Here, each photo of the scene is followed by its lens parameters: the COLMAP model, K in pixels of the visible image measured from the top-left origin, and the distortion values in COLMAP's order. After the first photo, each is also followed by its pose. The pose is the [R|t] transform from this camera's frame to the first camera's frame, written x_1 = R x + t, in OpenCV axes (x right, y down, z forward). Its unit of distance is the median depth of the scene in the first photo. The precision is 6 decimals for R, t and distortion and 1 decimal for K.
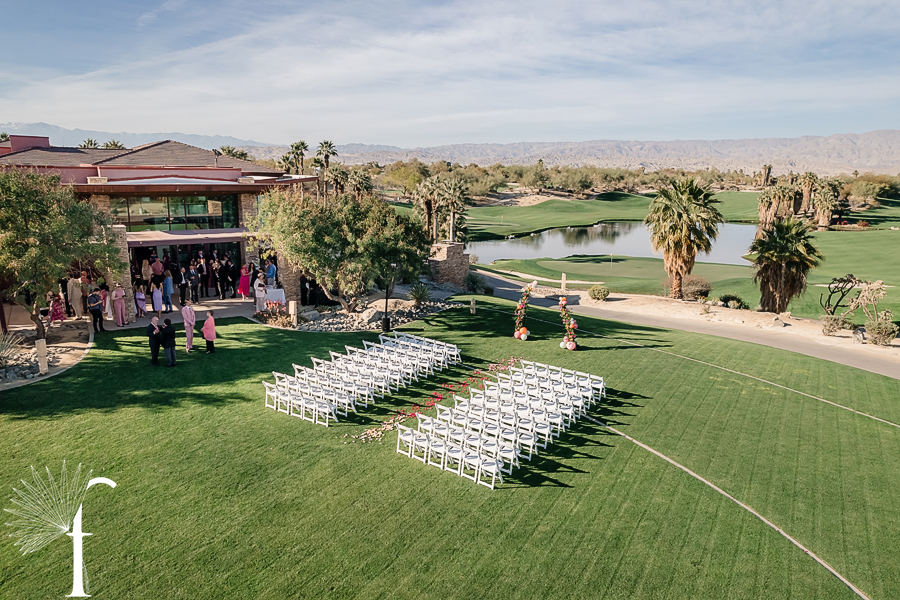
lens RADIAL K [[714.4, 0, 450.0], [0, 714.4, 300.0], [0, 0, 1]] dist [0.062943, 0.001230]
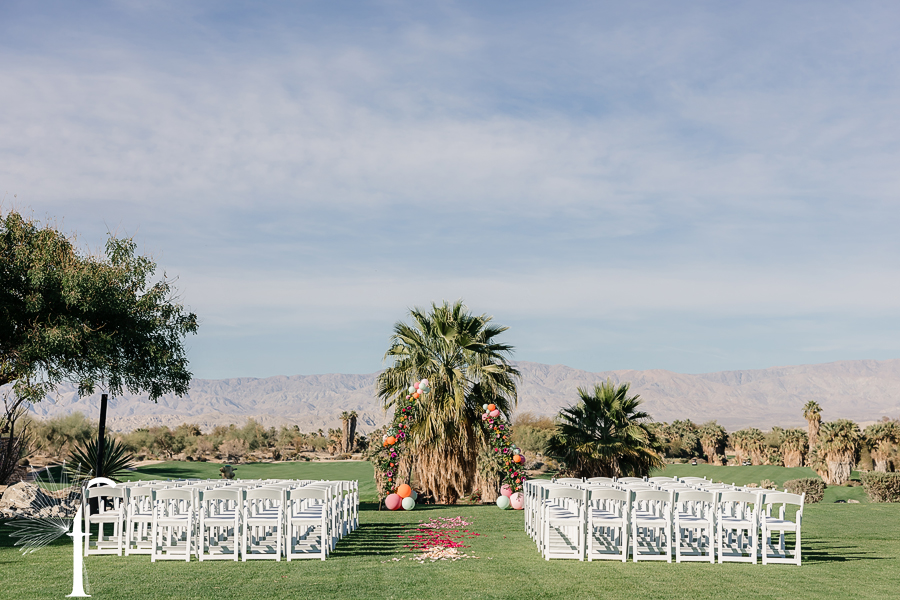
lens RADIAL K [[1640.4, 0, 450.0], [0, 1640.4, 300.0], [0, 0, 1]] dist [0.094214, -0.106202]
pose [[0.823829, 0.037875, 0.565572, -0.189876], [0.150943, 0.947081, -0.283291, 0.091510], [-0.546372, 0.318752, 0.774516, 0.039706]]
